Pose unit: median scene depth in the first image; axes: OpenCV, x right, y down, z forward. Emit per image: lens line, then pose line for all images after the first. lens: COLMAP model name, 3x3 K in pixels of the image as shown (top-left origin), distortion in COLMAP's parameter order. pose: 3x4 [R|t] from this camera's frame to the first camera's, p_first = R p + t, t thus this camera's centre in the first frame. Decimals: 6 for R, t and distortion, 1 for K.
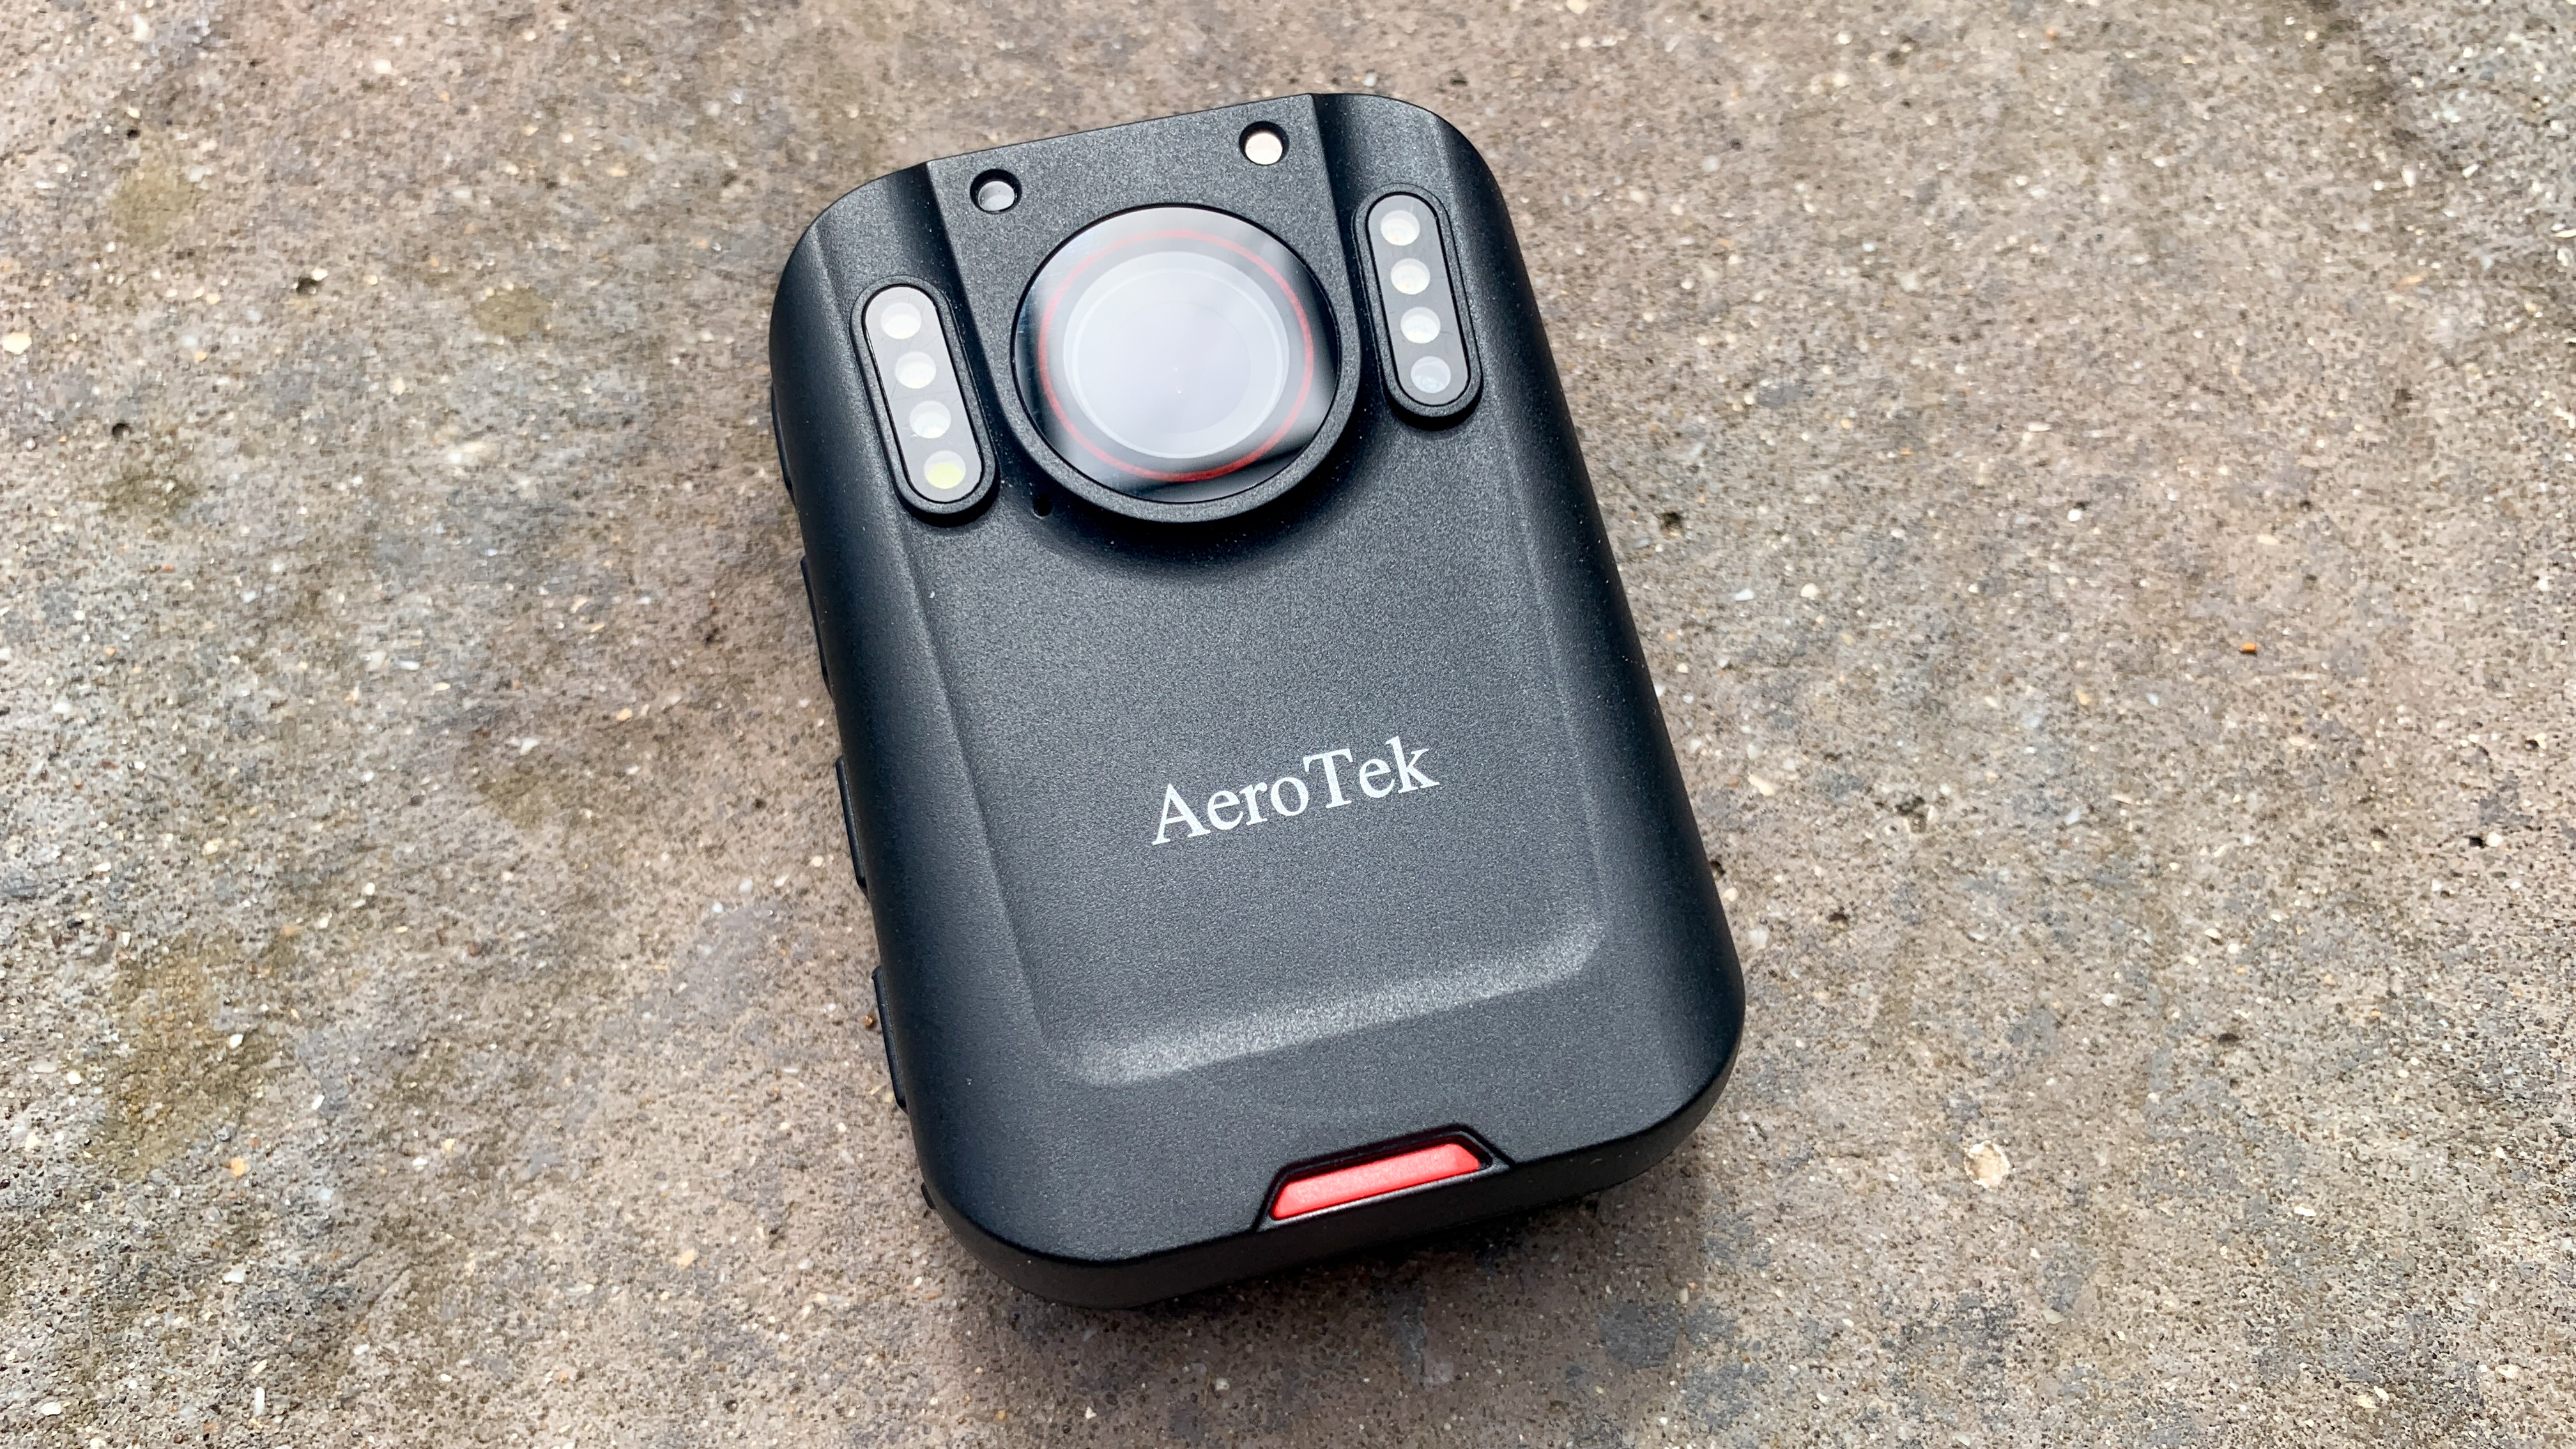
lens RADIAL K [[1845.7, 0, 1288.0], [0, 1845.7, 724.5], [0, 0, 1]] dist [-0.024660, 0.003937]
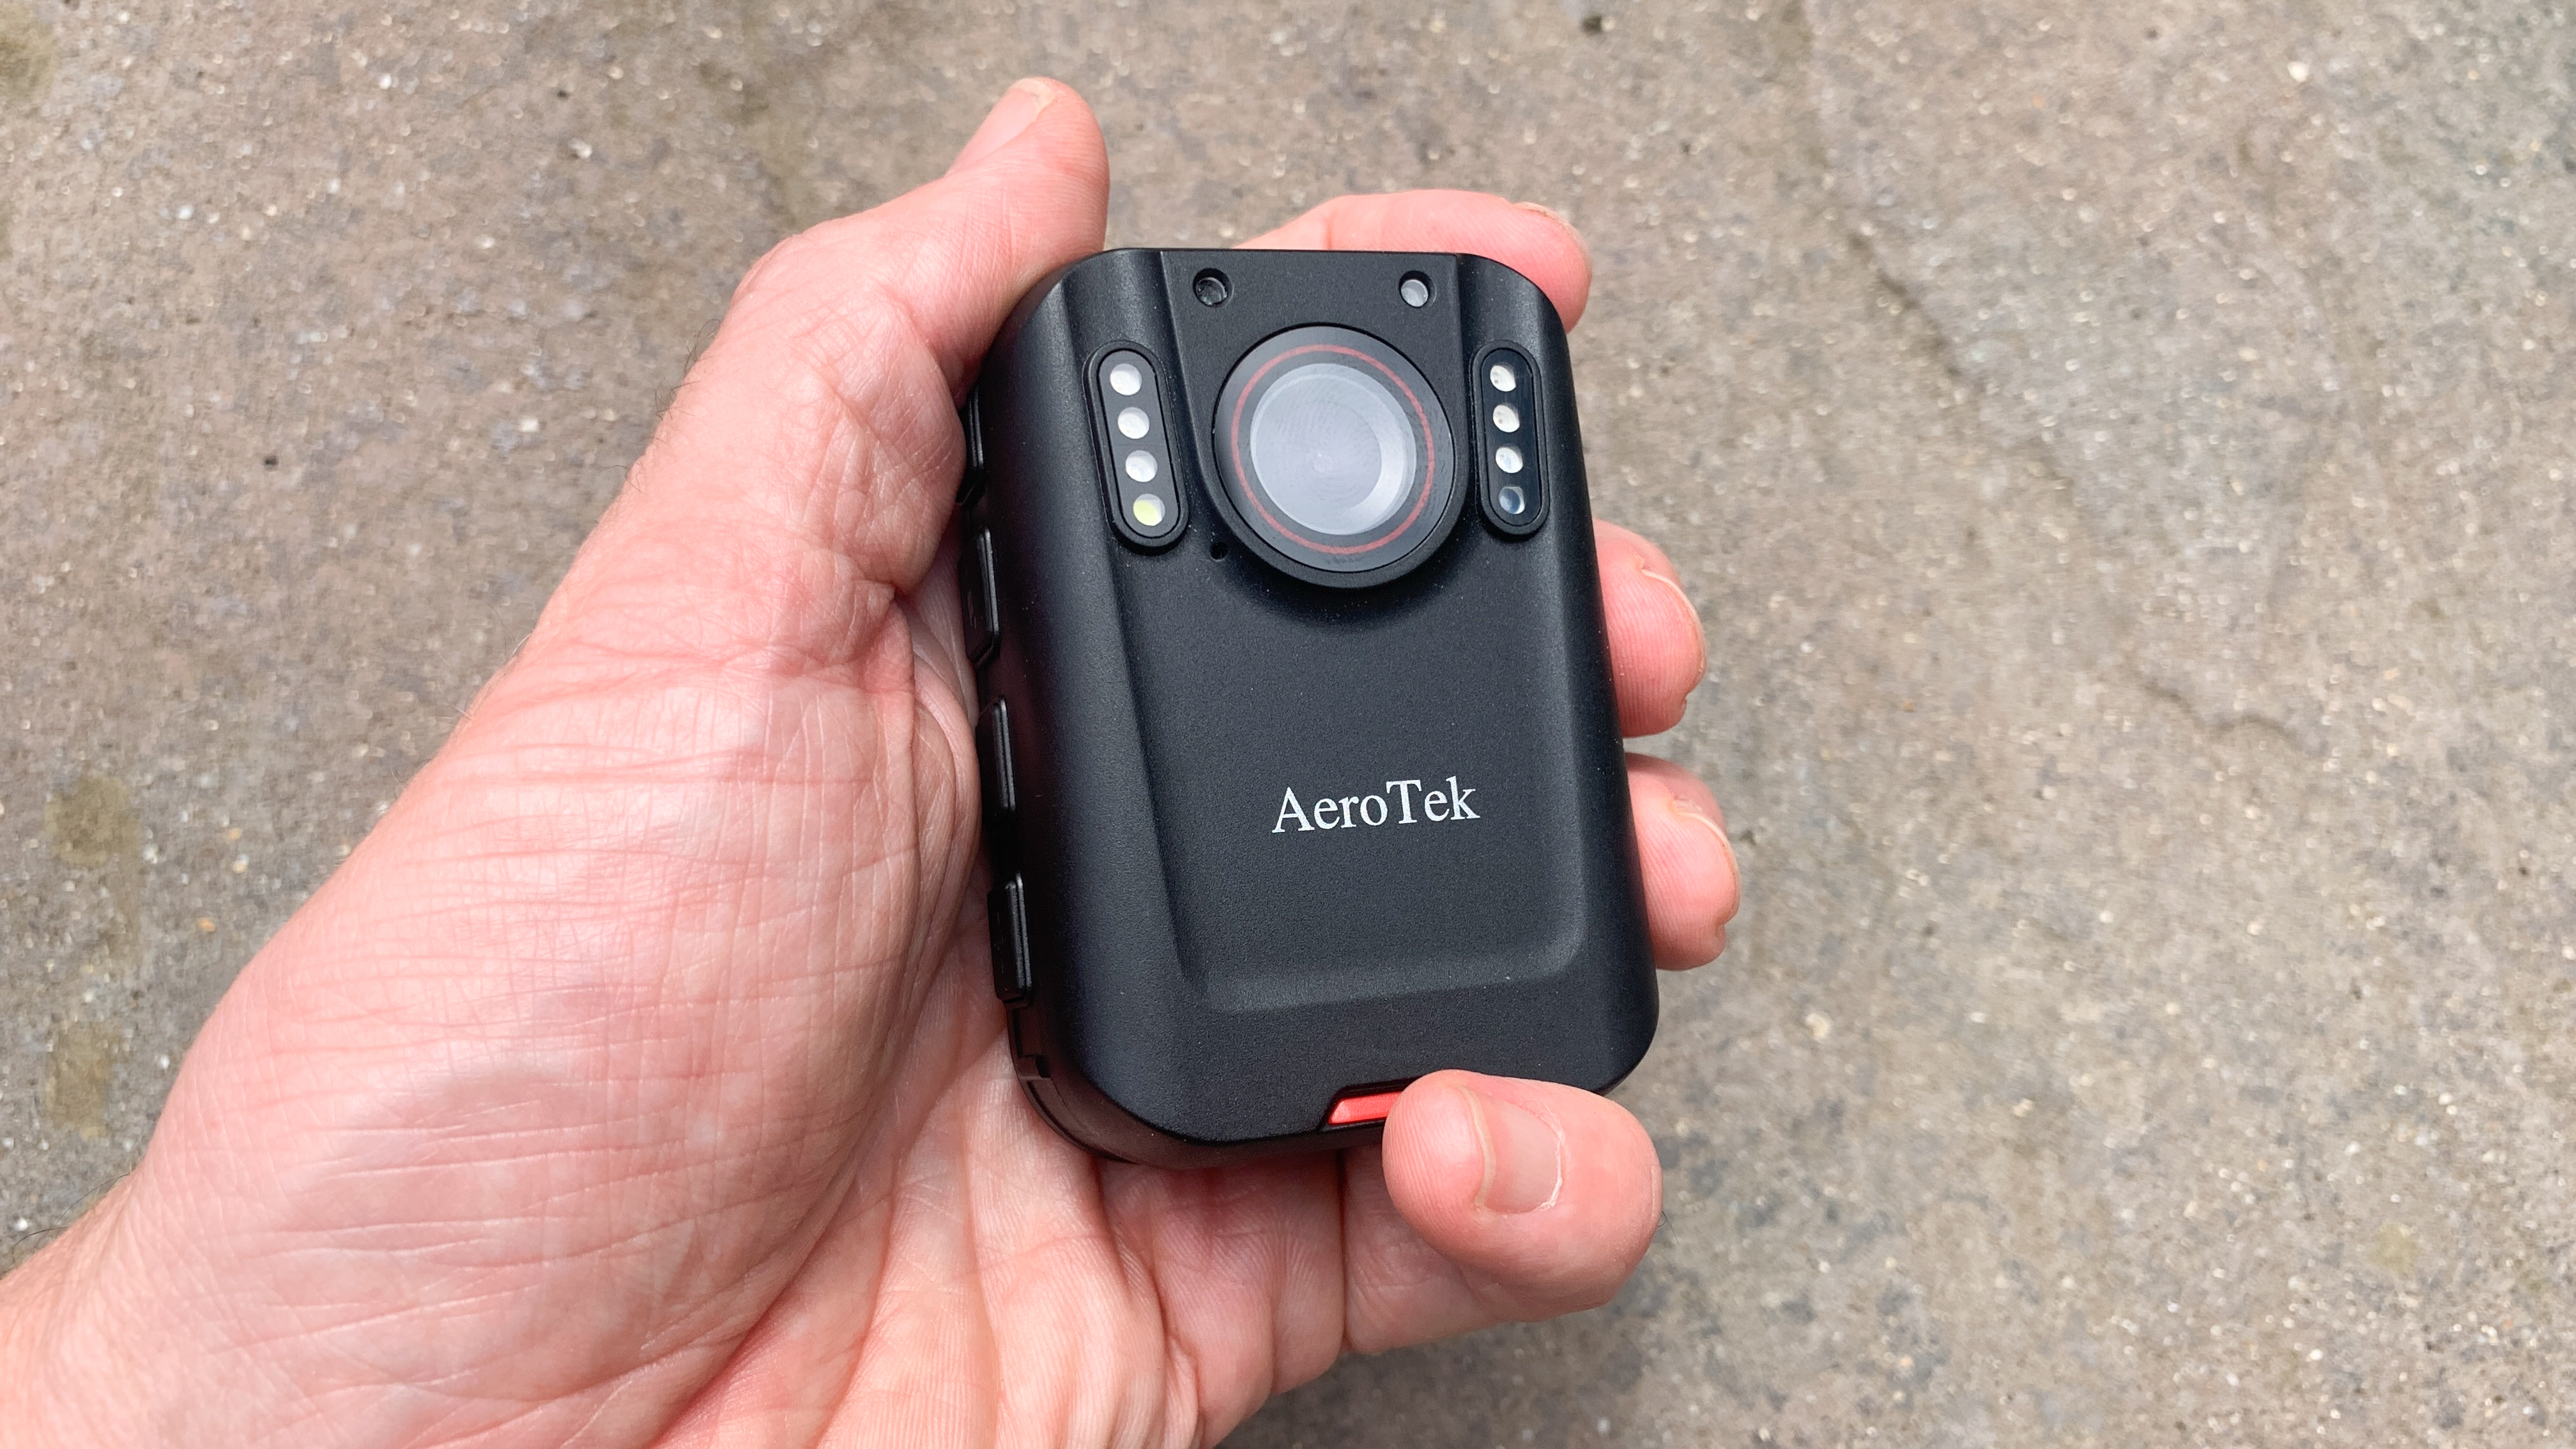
lens RADIAL K [[2011.6, 0, 1258.2], [0, 2011.6, 673.3], [0, 0, 1]] dist [-0.006979, -0.004113]
pose [[0.969498, -0.157106, 0.188128, -0.444374], [0.145384, 0.986555, 0.074655, -0.311836], [-0.197328, -0.045027, 0.979303, -0.773370]]
